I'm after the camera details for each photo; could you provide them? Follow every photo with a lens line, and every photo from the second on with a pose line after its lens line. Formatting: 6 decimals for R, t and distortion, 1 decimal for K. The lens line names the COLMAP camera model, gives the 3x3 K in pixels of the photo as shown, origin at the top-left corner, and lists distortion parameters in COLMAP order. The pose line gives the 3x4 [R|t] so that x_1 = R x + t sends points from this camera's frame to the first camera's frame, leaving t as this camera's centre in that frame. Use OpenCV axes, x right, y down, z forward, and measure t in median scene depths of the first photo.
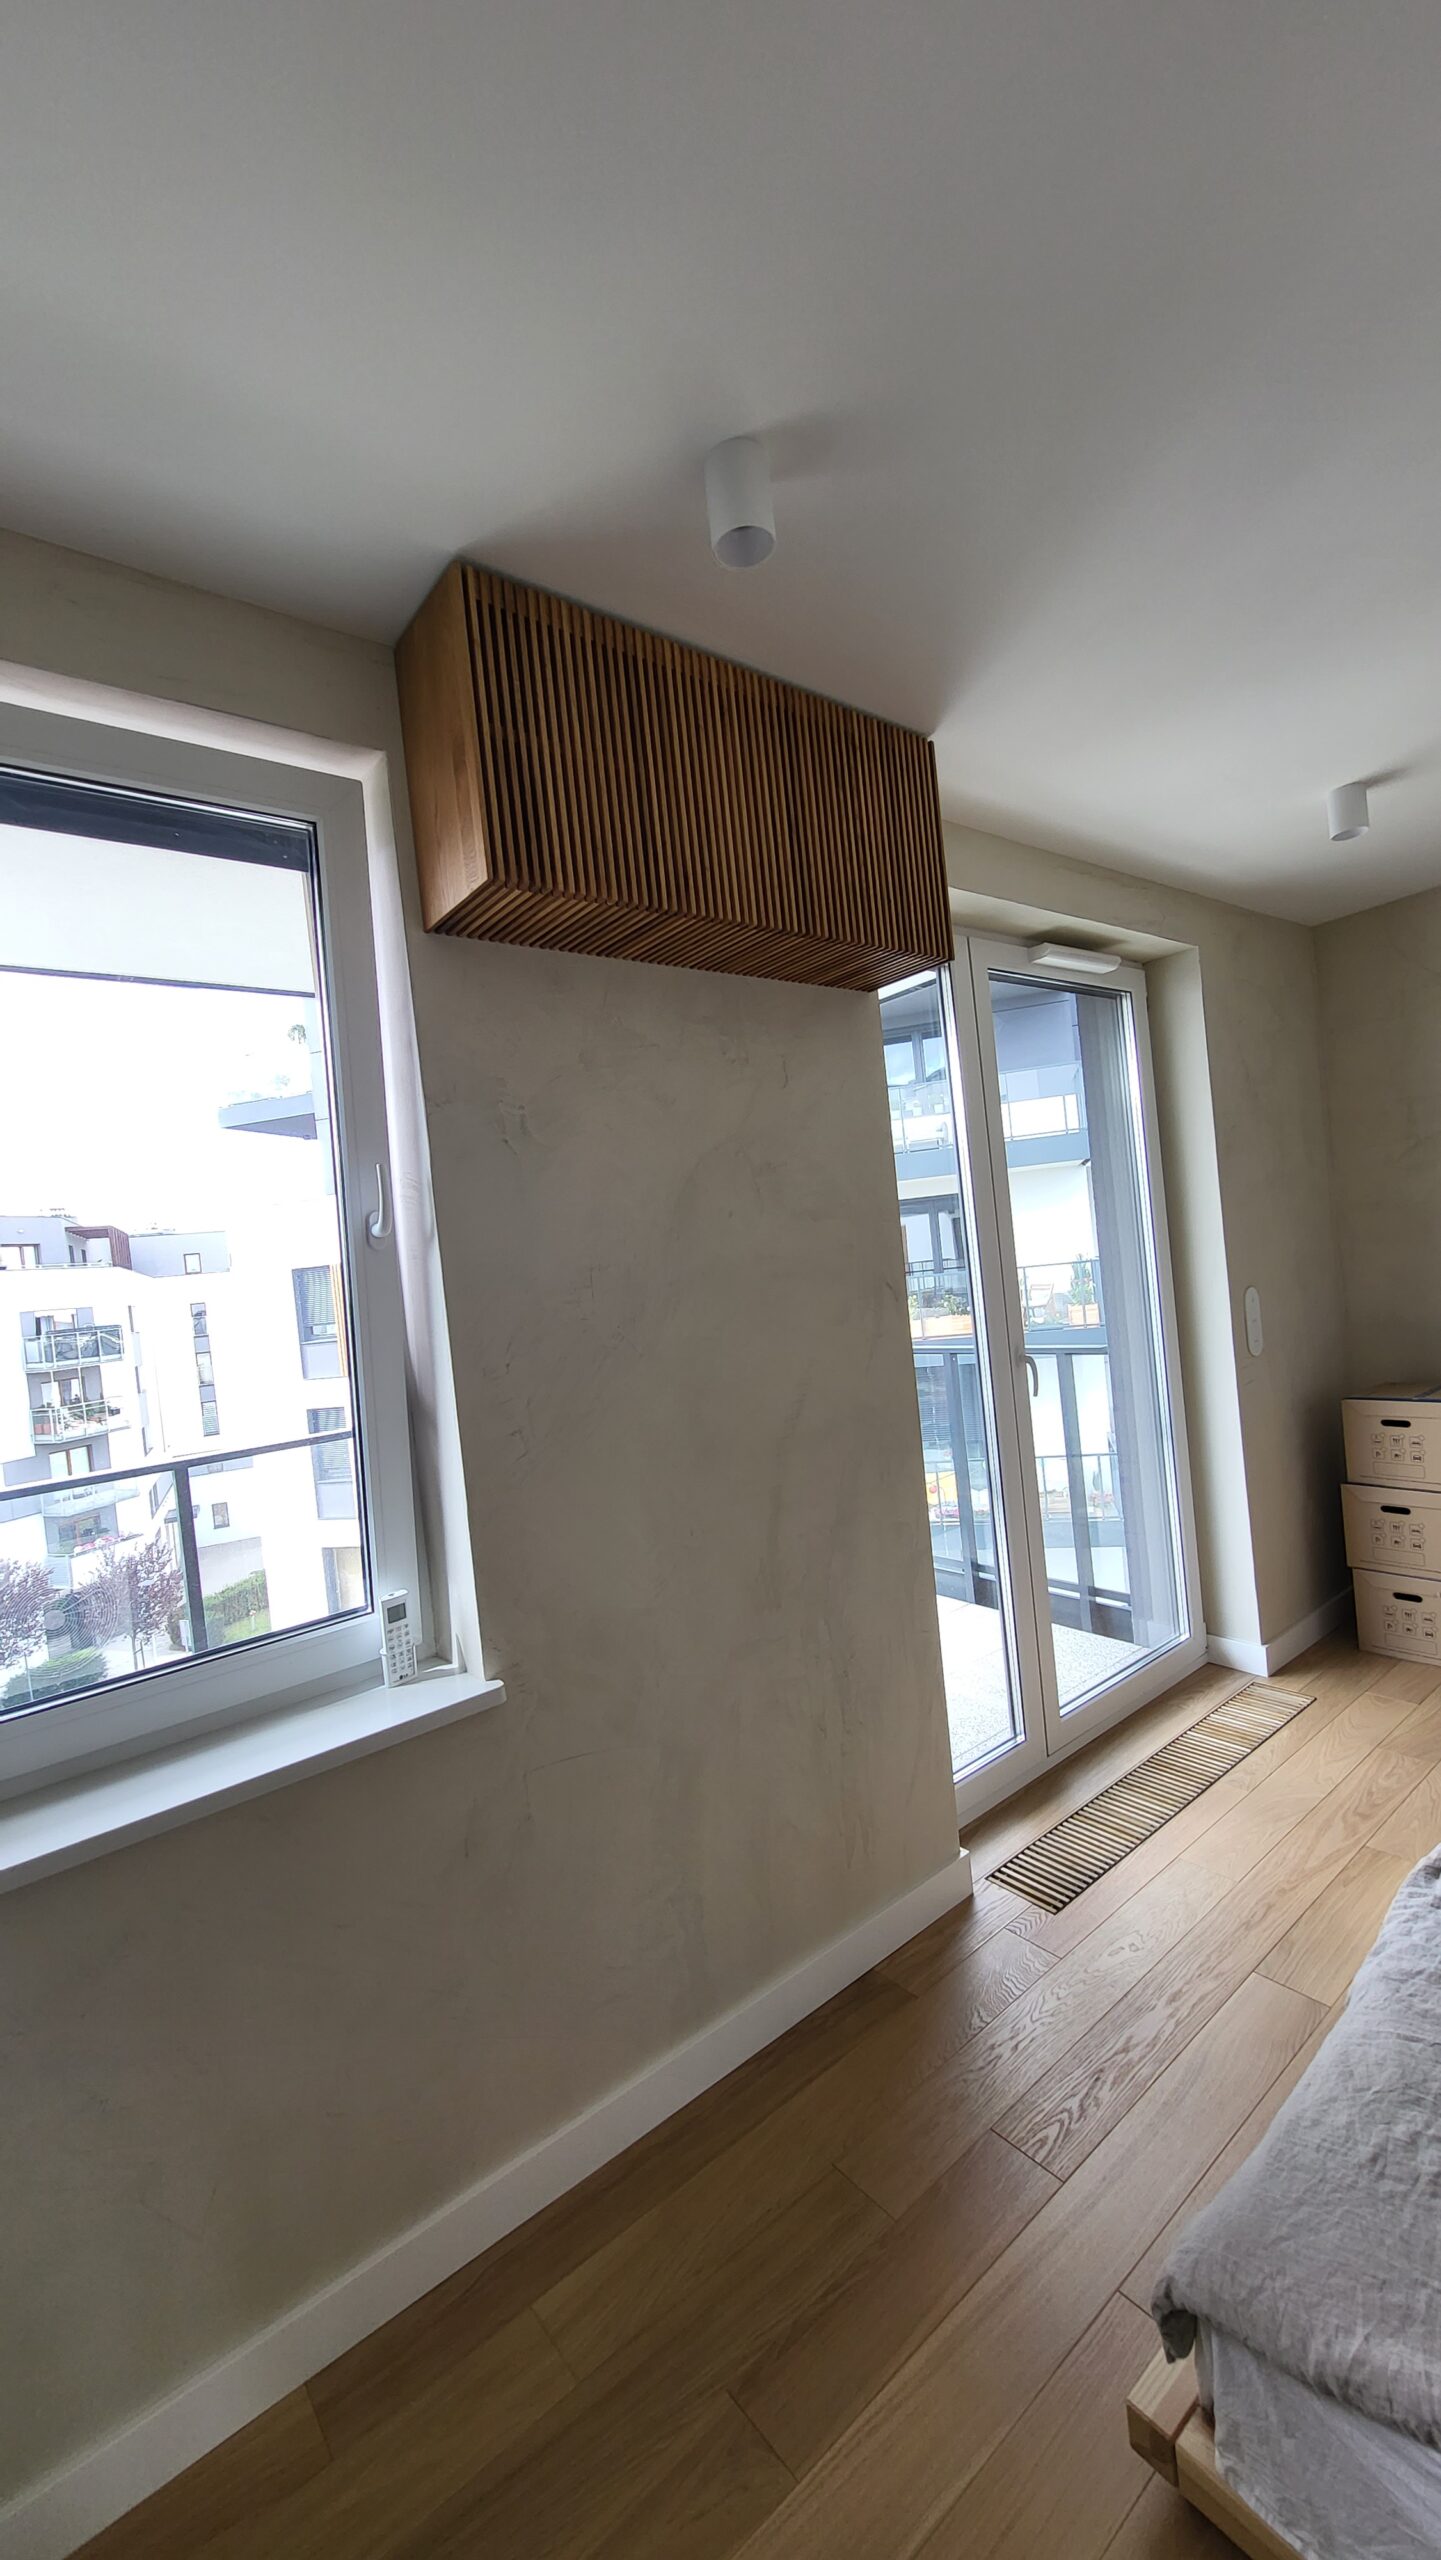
lens RADIAL K [[1000.5, 0, 707.9], [0, 1000.5, 1278.1], [0, 0, 1]] dist [-0.001328, -0.001970]
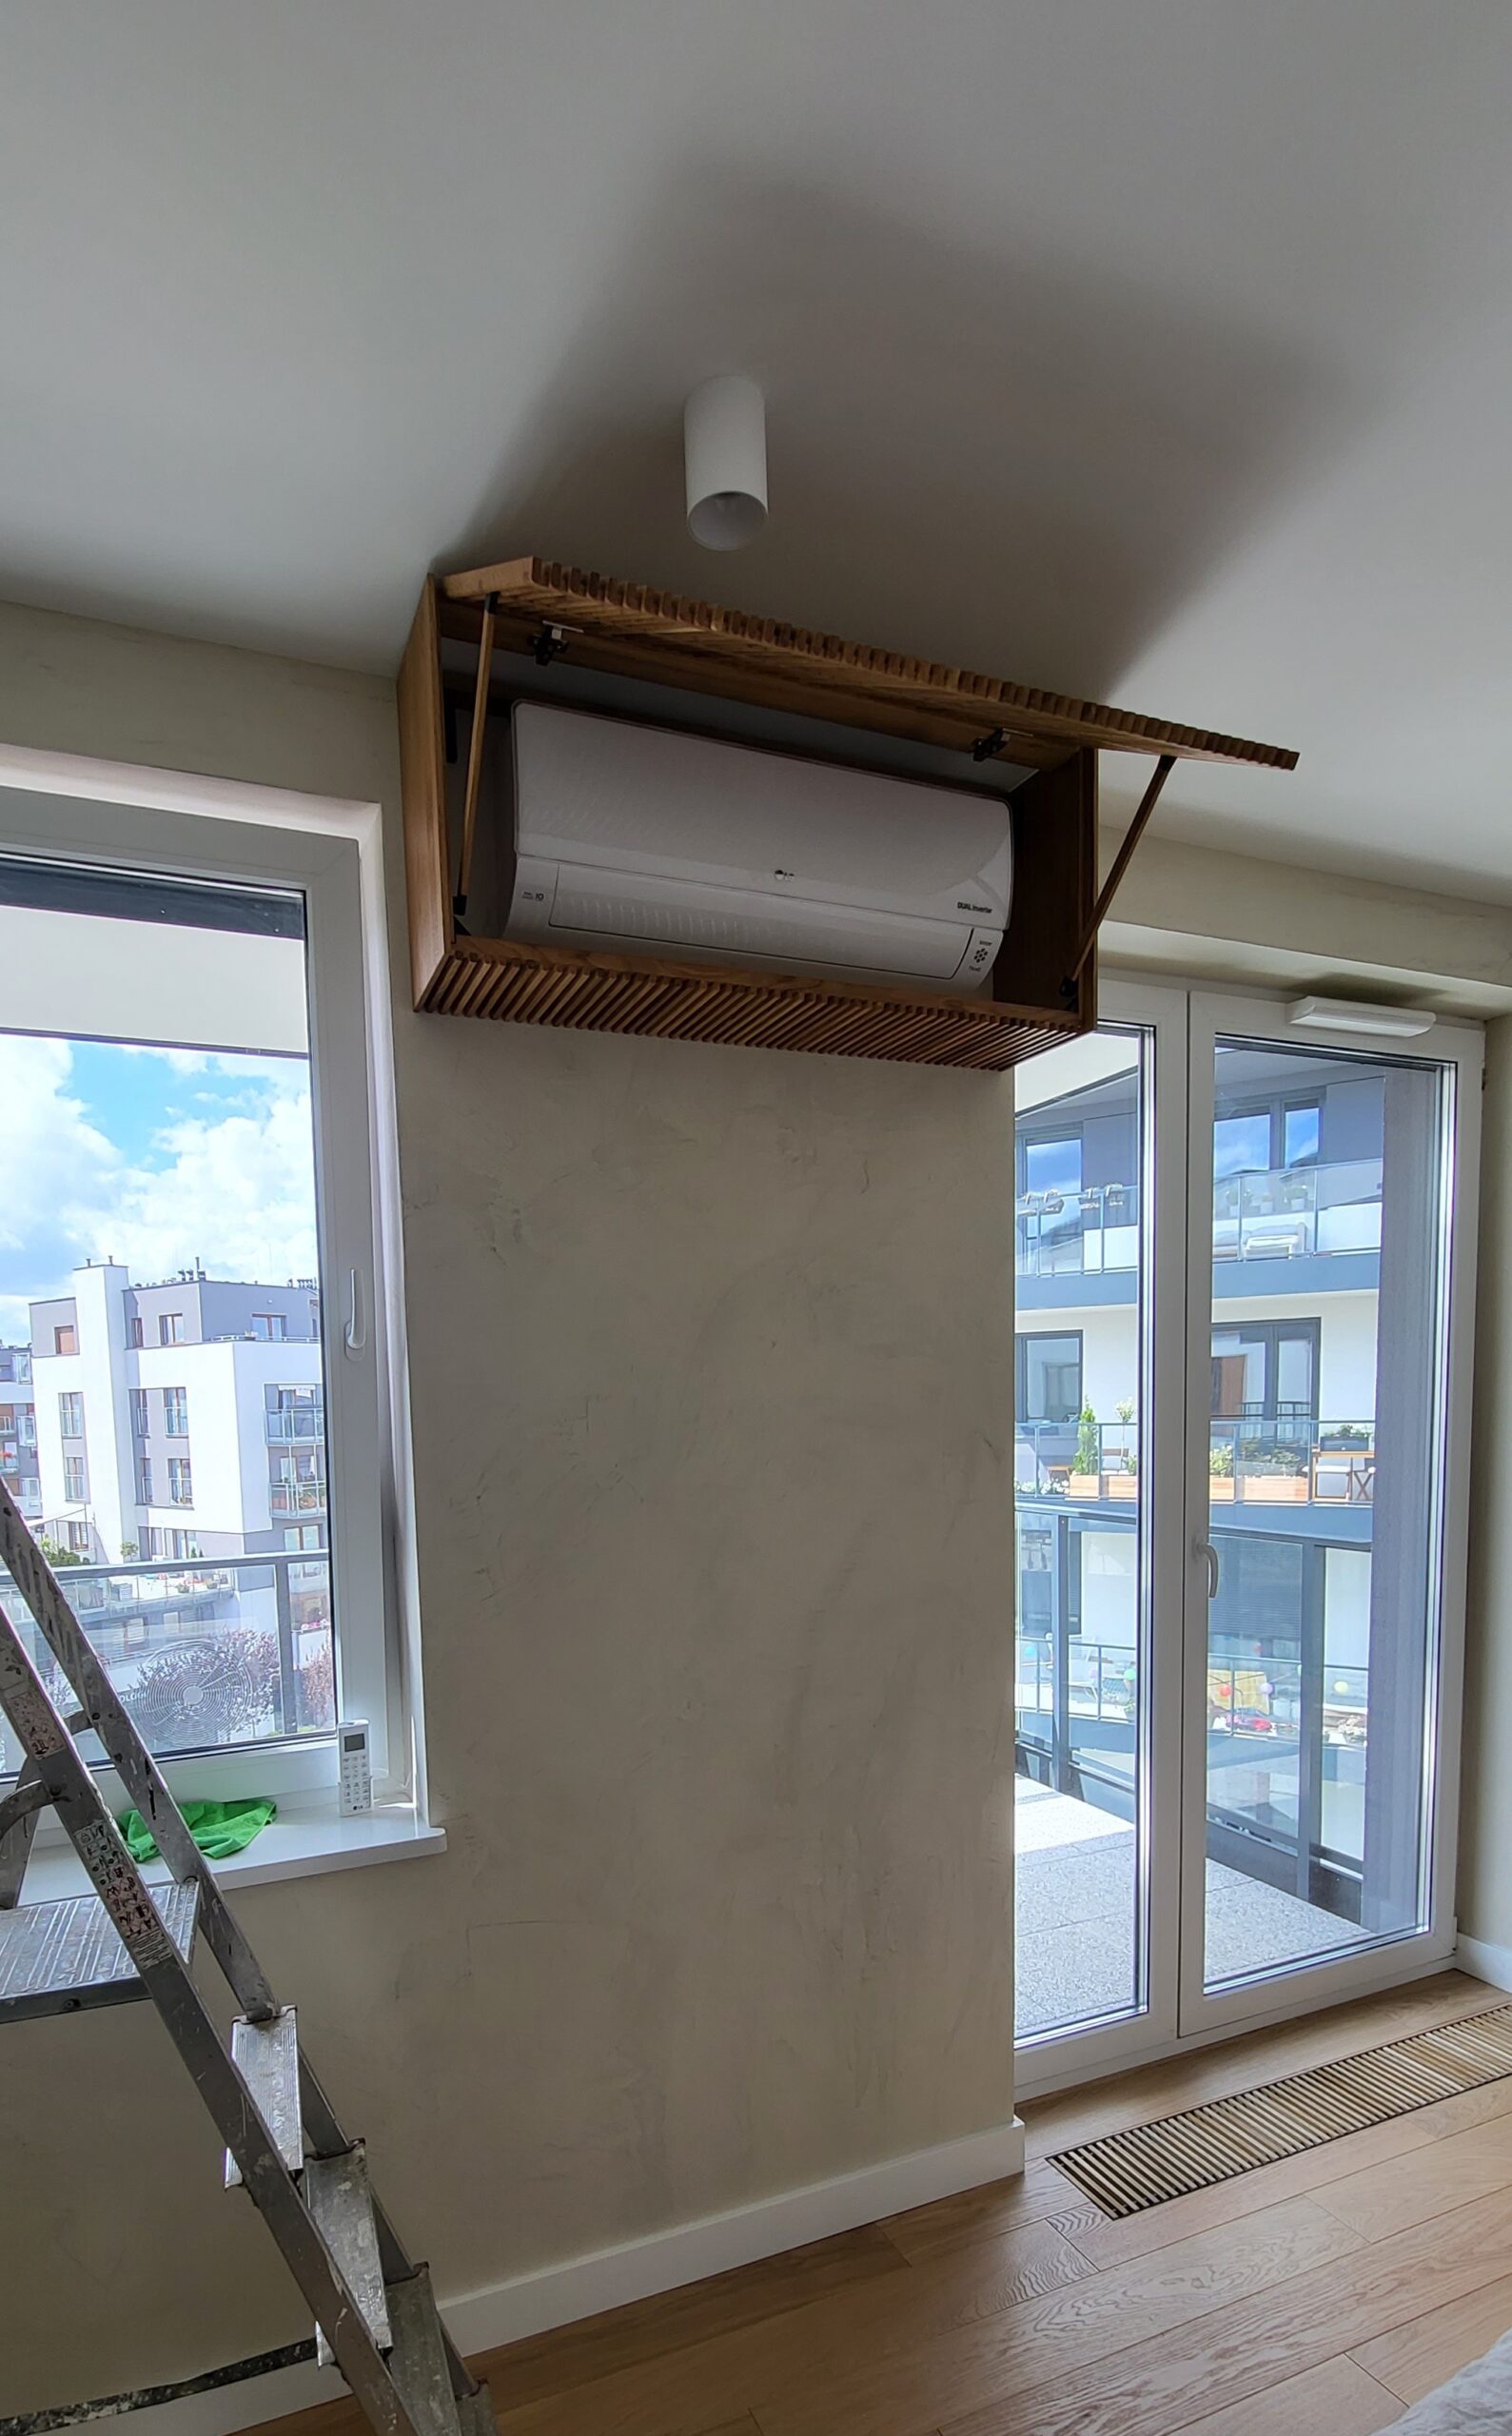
lens RADIAL K [[1161.7, 0, 666.2], [0, 1161.7, 1488.6], [0, 0, 1]] dist [-0.003582, -0.000572]
pose [[0.958373, 0.095932, -0.268921, 0.183002], [-0.072553, 0.992773, 0.095588, -0.025752], [0.276147, -0.072097, 0.958407, 0.023345]]
